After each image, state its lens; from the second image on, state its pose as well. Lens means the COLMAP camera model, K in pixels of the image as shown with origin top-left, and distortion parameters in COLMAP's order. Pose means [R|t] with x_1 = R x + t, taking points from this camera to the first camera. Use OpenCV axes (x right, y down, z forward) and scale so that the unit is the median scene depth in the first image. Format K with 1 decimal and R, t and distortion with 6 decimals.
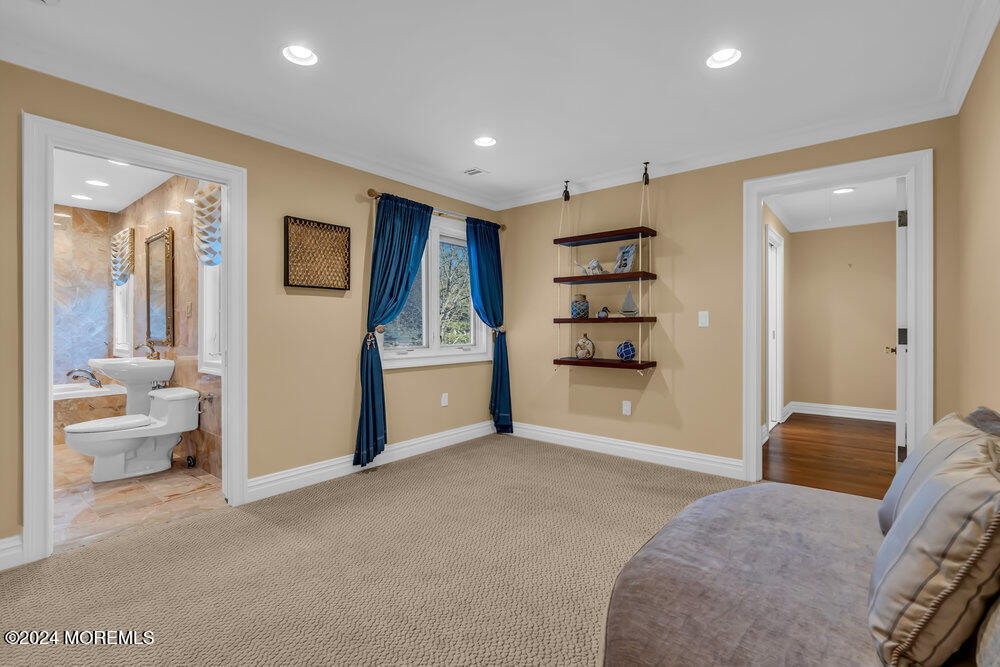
lens RADIAL K [[452.8, 0, 496.9], [0, 452.8, 327.9], [0, 0, 1]] dist [-0.000458, -0.000006]
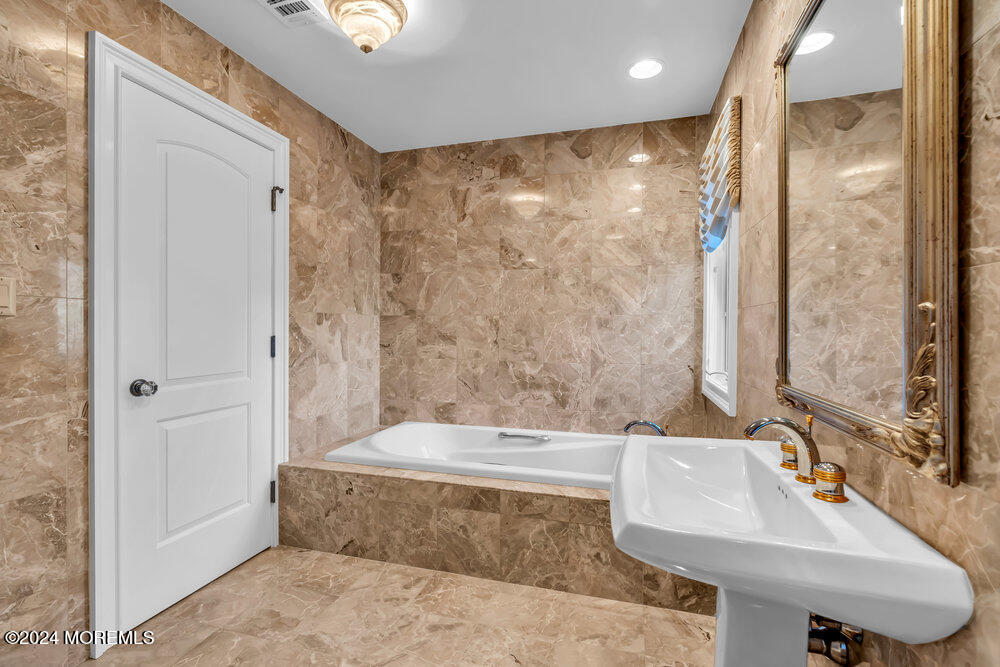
lens RADIAL K [[452.8, 0, 498.4], [0, 452.8, 330.1], [0, 0, 1]] dist [-0.000458, -0.000006]
pose [[0.400387, 0.003028, -0.916341, -0.468843], [-0.004964, 0.999987, 0.001136, -0.009154], [0.916333, 0.004094, 0.400397, 0.580683]]
